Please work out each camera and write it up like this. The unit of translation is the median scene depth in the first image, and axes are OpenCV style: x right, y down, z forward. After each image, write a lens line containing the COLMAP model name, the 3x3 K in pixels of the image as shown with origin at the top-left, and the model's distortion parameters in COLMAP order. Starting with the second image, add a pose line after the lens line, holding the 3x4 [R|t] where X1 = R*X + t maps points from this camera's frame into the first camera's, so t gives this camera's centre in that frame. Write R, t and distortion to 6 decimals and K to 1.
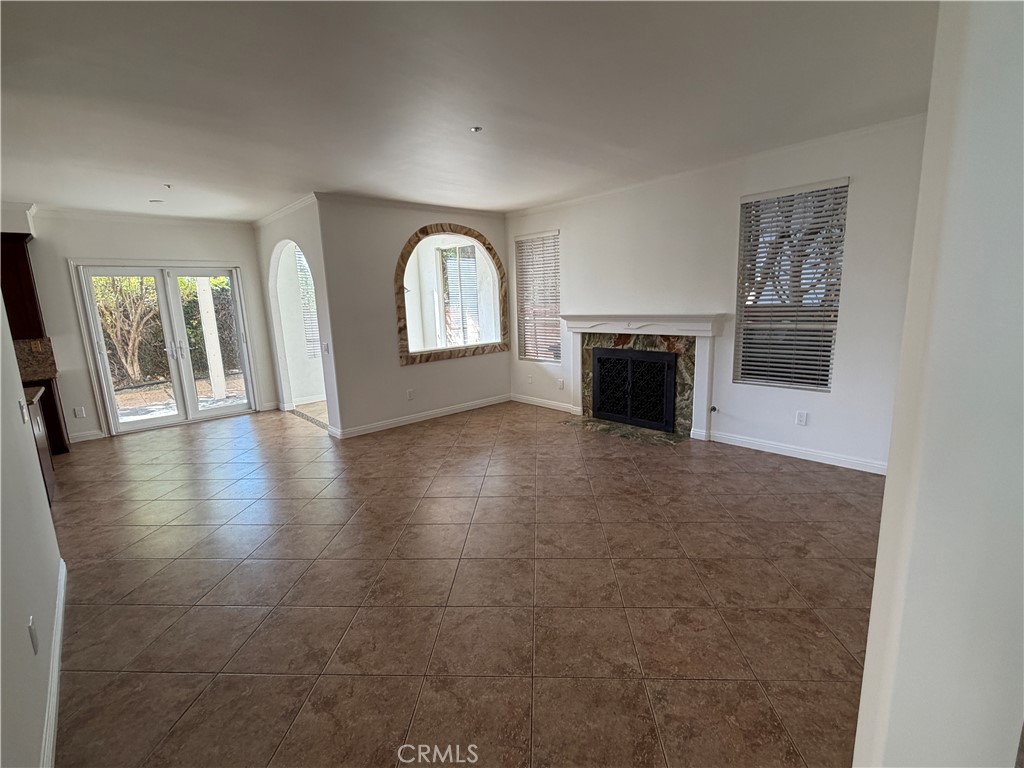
lens RADIAL K [[474.4, 0, 512.0], [0, 474.4, 384.0], [0, 0, 1]] dist [-0.000523, 0.000099]
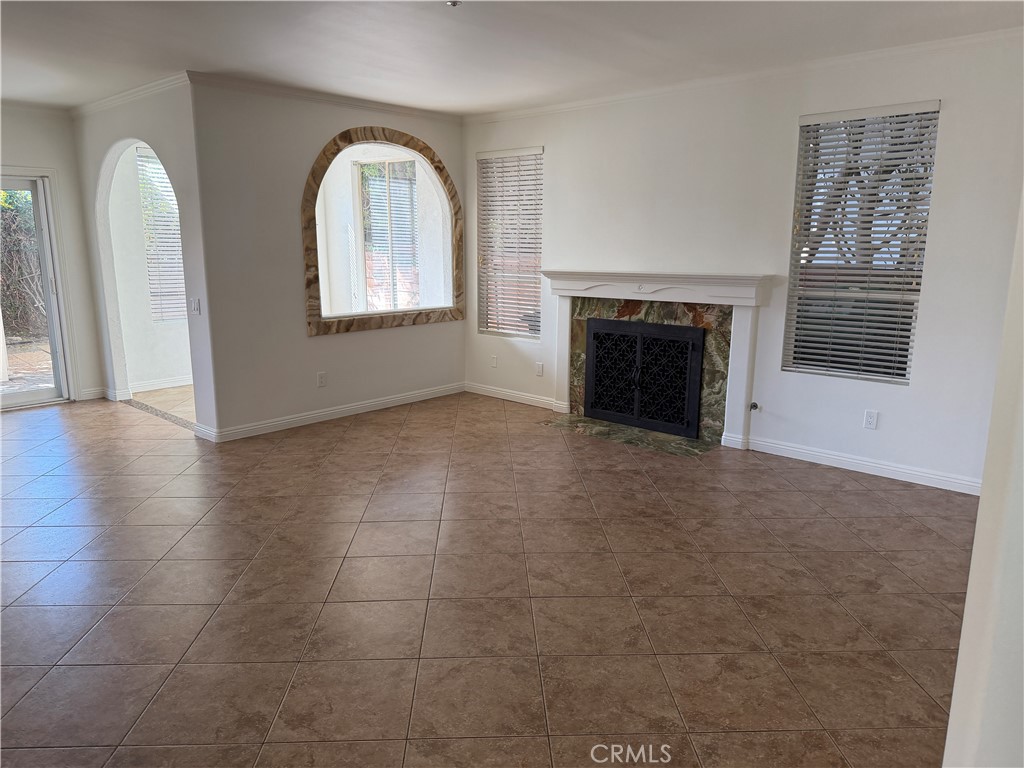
lens RADIAL K [[717.5, 0, 512.0], [0, 717.5, 384.0], [0, 0, 1]] dist [0.080158, -0.115899]
pose [[0.994352, 0.020365, 0.104163, -0.067517], [-0.021857, 0.999674, 0.013200, 0.013066], [-0.103860, -0.015402, 0.994473, -0.073578]]
